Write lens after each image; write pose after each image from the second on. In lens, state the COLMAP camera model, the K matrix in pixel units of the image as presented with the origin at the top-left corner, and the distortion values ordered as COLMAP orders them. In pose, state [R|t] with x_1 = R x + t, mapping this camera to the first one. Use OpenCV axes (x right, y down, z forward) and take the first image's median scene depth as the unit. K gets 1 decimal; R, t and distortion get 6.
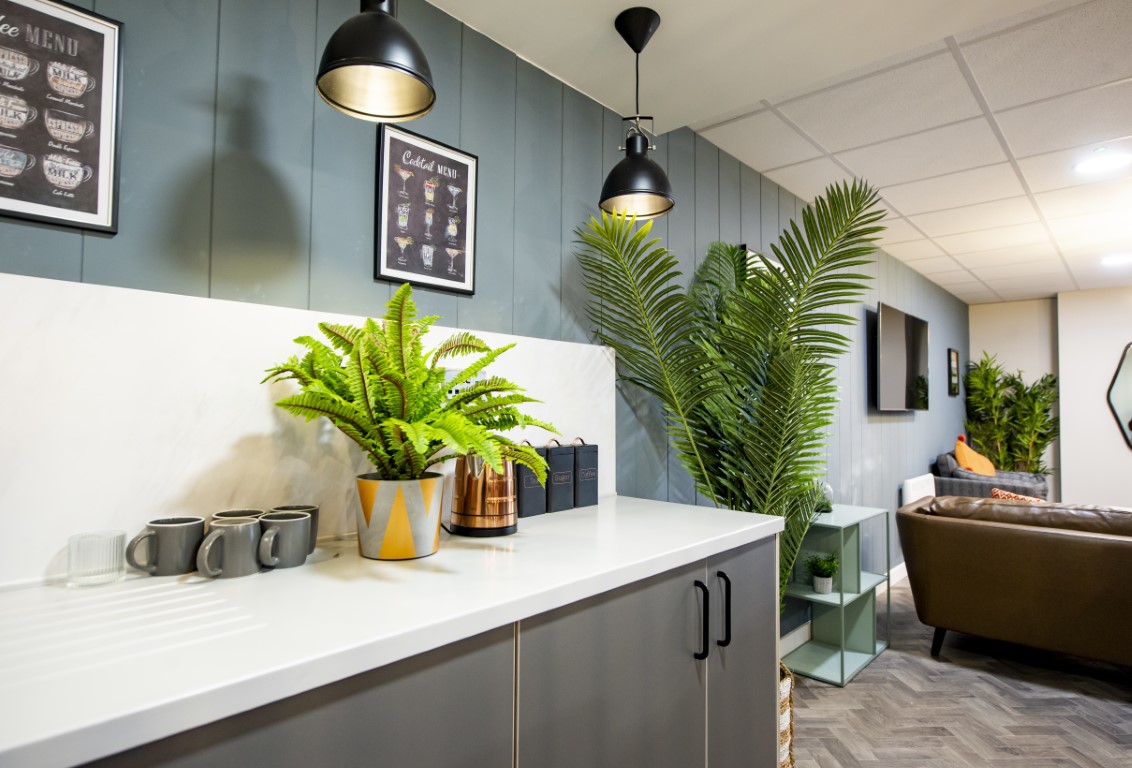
lens RADIAL K [[629.9, 0, 566.0], [0, 629.9, 384.0], [0, 0, 1]] dist [-0.001006, -0.000068]
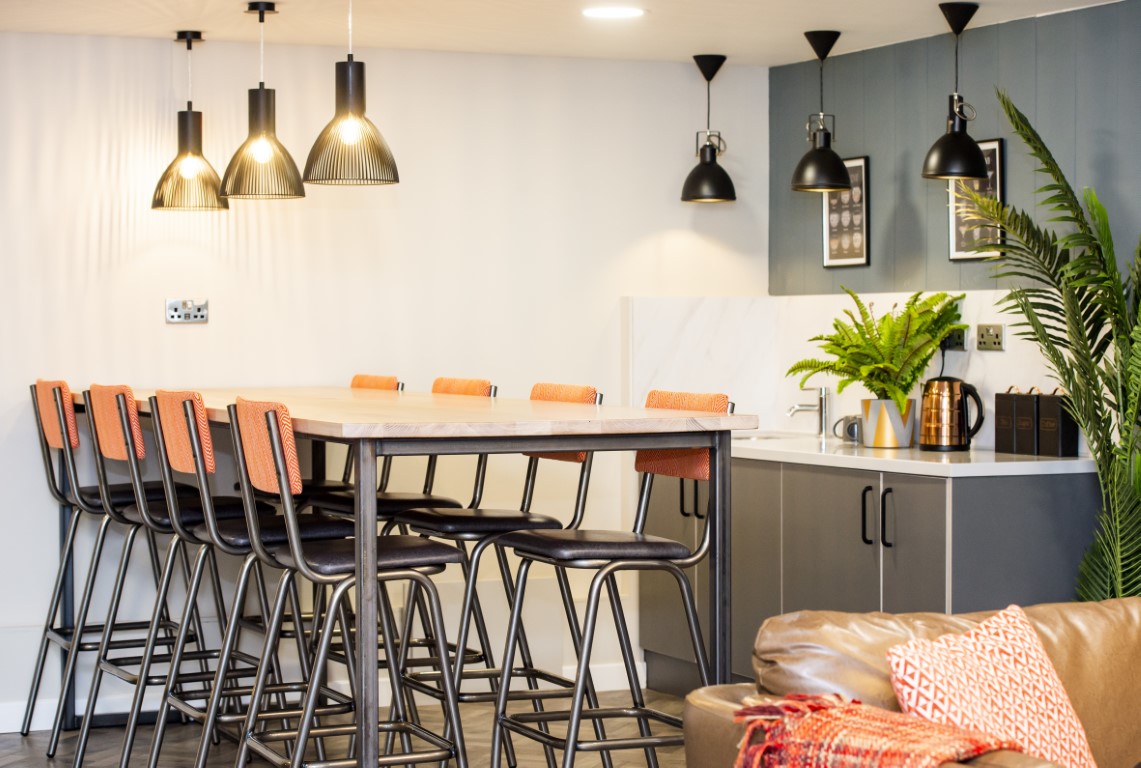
lens RADIAL K [[2402.0, 0, 570.5], [0, 2402.0, 384.0], [0, 0, 1]] dist [0.008338, -0.177022]
pose [[-0.386189, 0.019279, -0.922218, 5.771261], [0.039085, 0.999226, 0.004522, 0.052818], [0.921591, -0.034299, -0.386644, 2.670596]]
